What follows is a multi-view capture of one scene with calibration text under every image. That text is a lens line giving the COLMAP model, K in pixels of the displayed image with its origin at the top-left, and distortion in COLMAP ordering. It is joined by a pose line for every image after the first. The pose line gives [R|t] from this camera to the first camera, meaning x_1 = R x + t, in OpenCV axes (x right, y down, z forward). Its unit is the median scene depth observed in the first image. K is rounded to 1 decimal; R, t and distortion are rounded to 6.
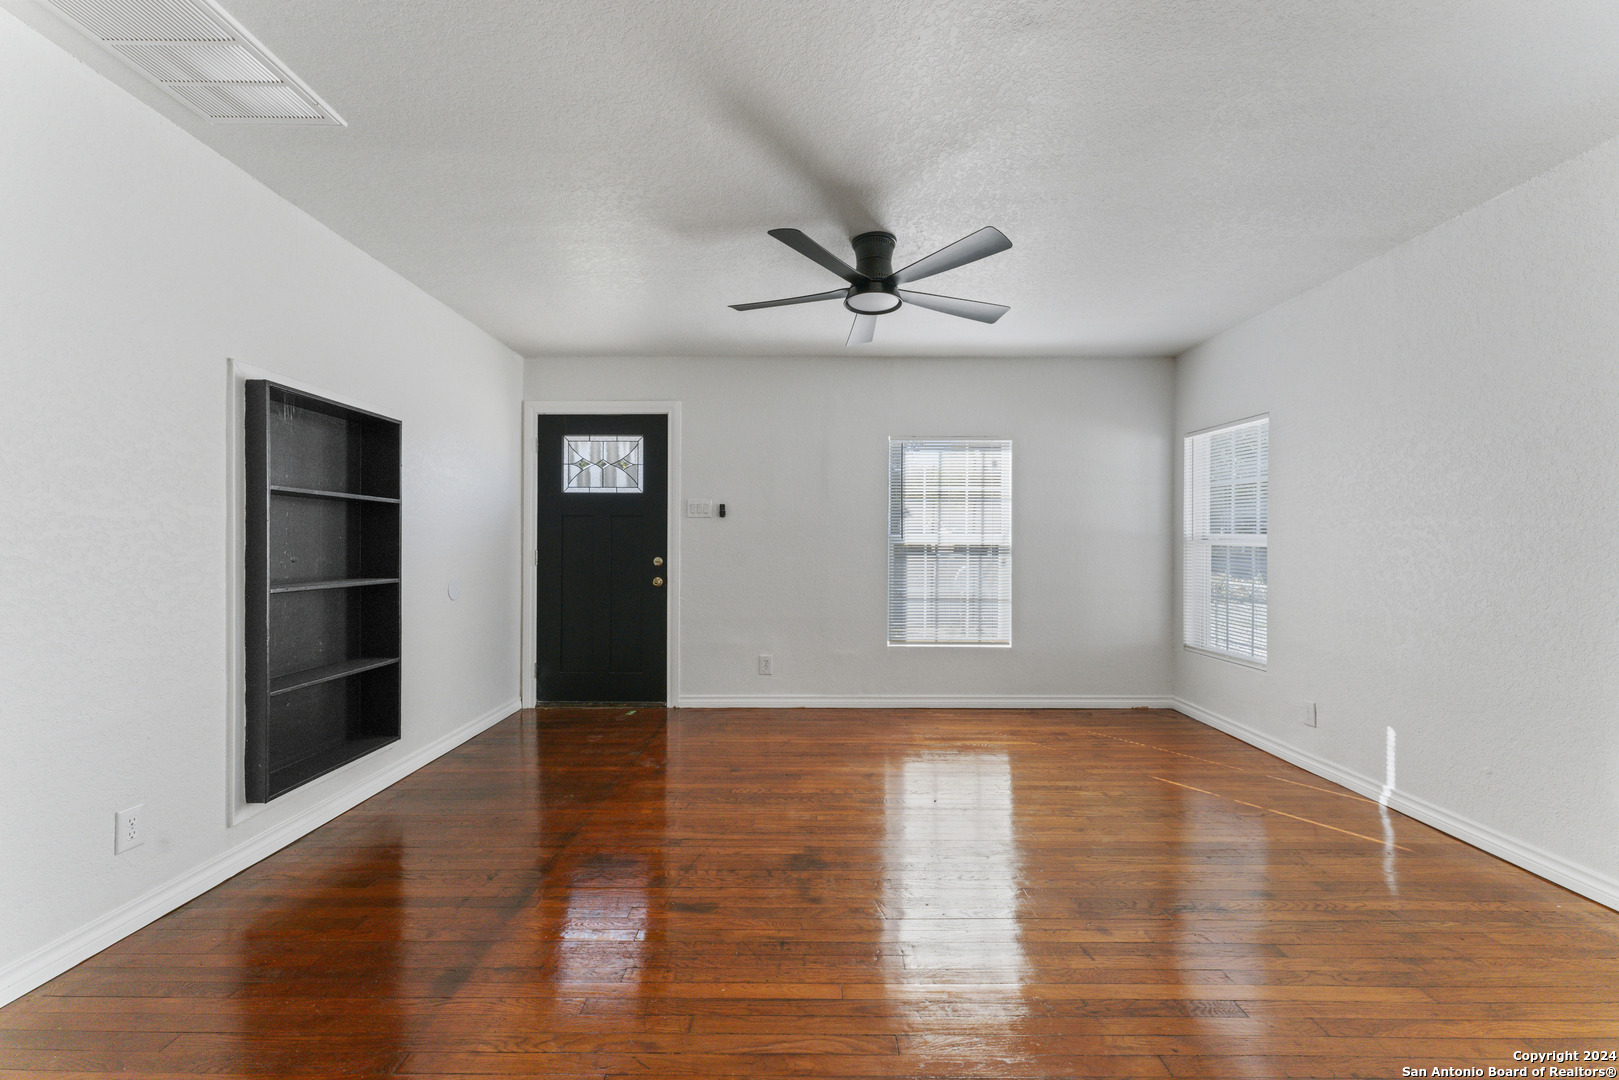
lens RADIAL K [[638.2, 0, 811.8], [0, 638.2, 546.9], [0, 0, 1]] dist [-0.000653, -0.000180]
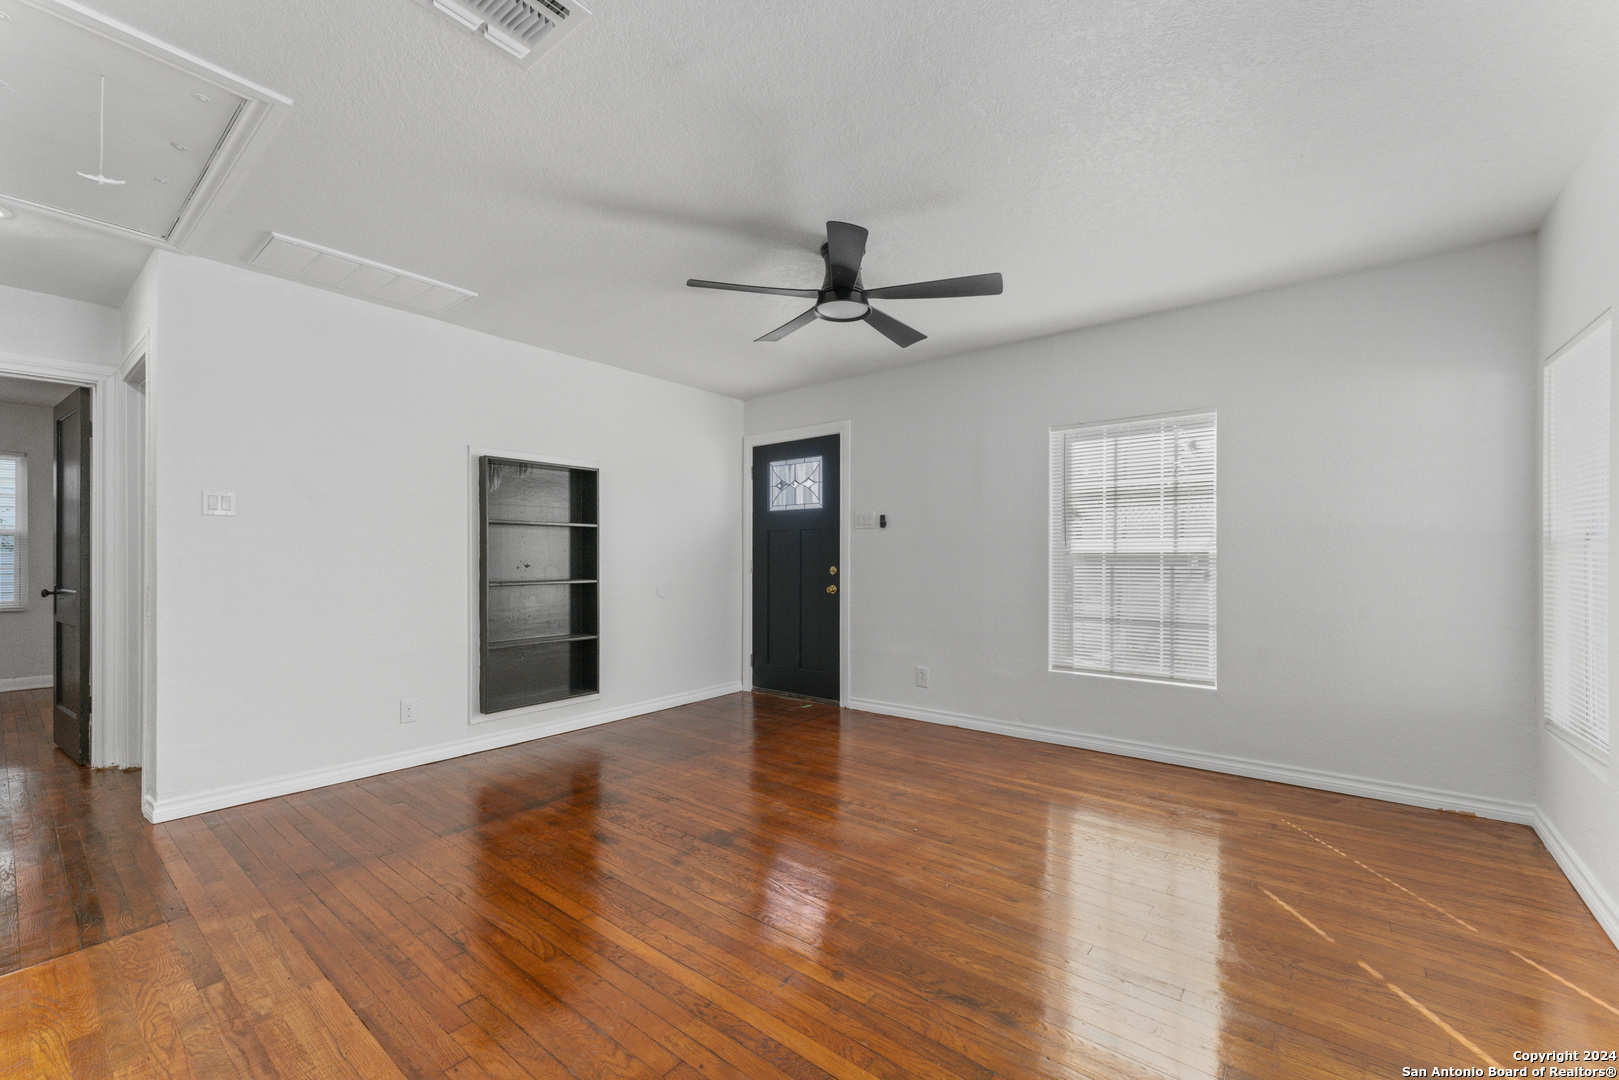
lens RADIAL K [[657.6, 0, 802.8], [0, 657.6, 558.8], [0, 0, 1]] dist [0.001371, -0.000046]
pose [[0.777841, -0.002977, -0.628453, 0.420028], [0.003154, 0.999995, -0.000833, 0.003774], [0.628453, -0.001334, 0.777847, 0.100305]]
